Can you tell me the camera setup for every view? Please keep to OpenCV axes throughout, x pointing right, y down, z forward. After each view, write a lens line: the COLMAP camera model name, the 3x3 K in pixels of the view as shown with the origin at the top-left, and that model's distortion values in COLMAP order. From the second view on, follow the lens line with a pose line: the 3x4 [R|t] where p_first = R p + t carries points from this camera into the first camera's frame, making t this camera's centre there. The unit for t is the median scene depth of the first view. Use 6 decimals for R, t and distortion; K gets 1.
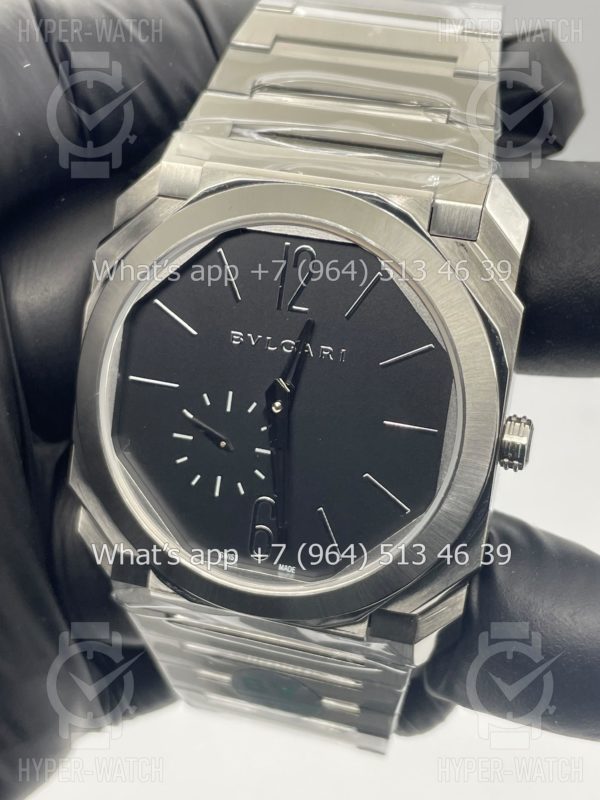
lens RADIAL K [[1274.4, 0, 300.0], [0, 1274.4, 400.0], [0, 0, 1]] dist [0.004682, 0.011636]
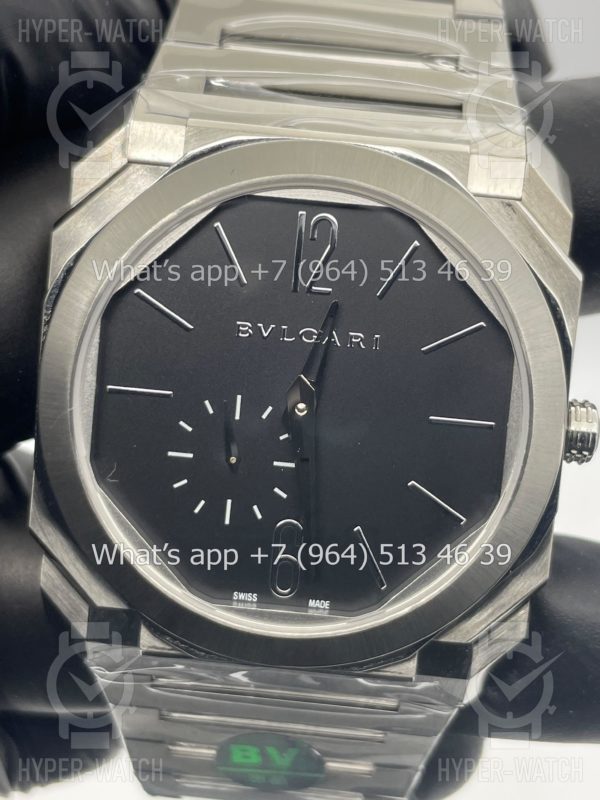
lens RADIAL K [[1274.4, 0, 300.0], [0, 1274.4, 400.0], [0, 0, 1]] dist [0.004682, 0.011636]
pose [[0.973732, -0.063241, 0.218738, -0.197934], [0.071328, 0.997024, -0.029264, 0.023528], [-0.216237, 0.044097, 0.975345, 0.190049]]
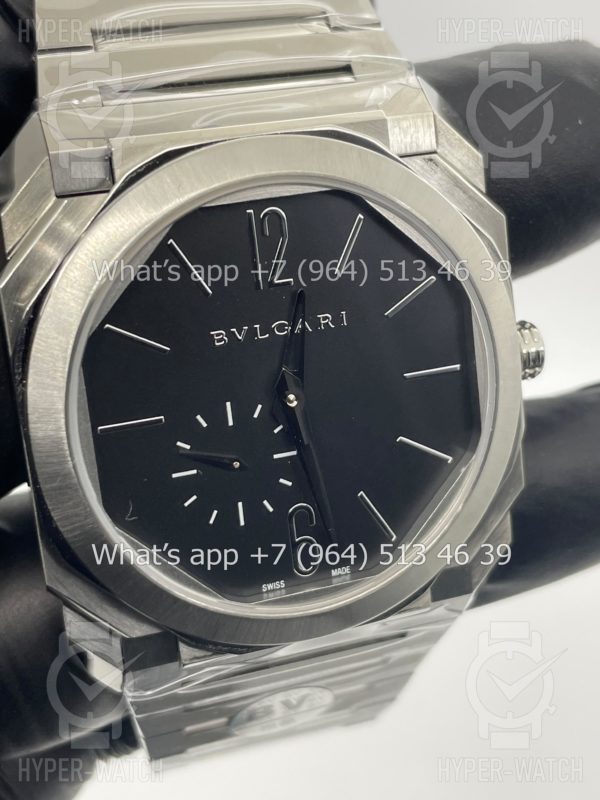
lens RADIAL K [[1274.4, 0, 300.0], [0, 1274.4, 400.0], [0, 0, 1]] dist [0.004682, 0.011636]
pose [[0.817064, -0.335619, 0.468792, -0.408202], [0.296649, 0.941939, 0.157321, -0.125620], [-0.494374, 0.010525, 0.869186, 0.256488]]
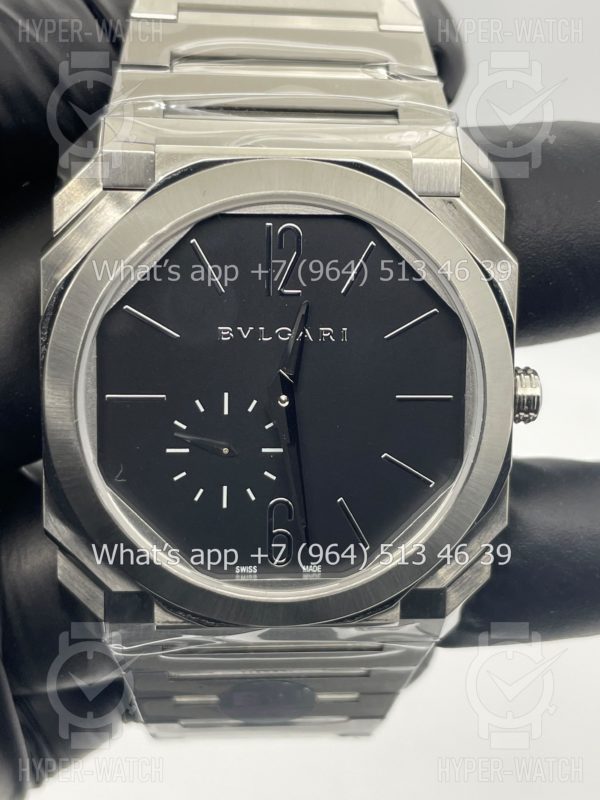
lens RADIAL K [[1274.4, 0, 300.0], [0, 1274.4, 400.0], [0, 0, 1]] dist [0.004682, 0.011636]
pose [[0.934782, -0.170357, 0.311706, -0.293383], [0.160845, 0.985380, 0.056179, -0.044759], [-0.316719, -0.002379, 0.948516, 0.114890]]
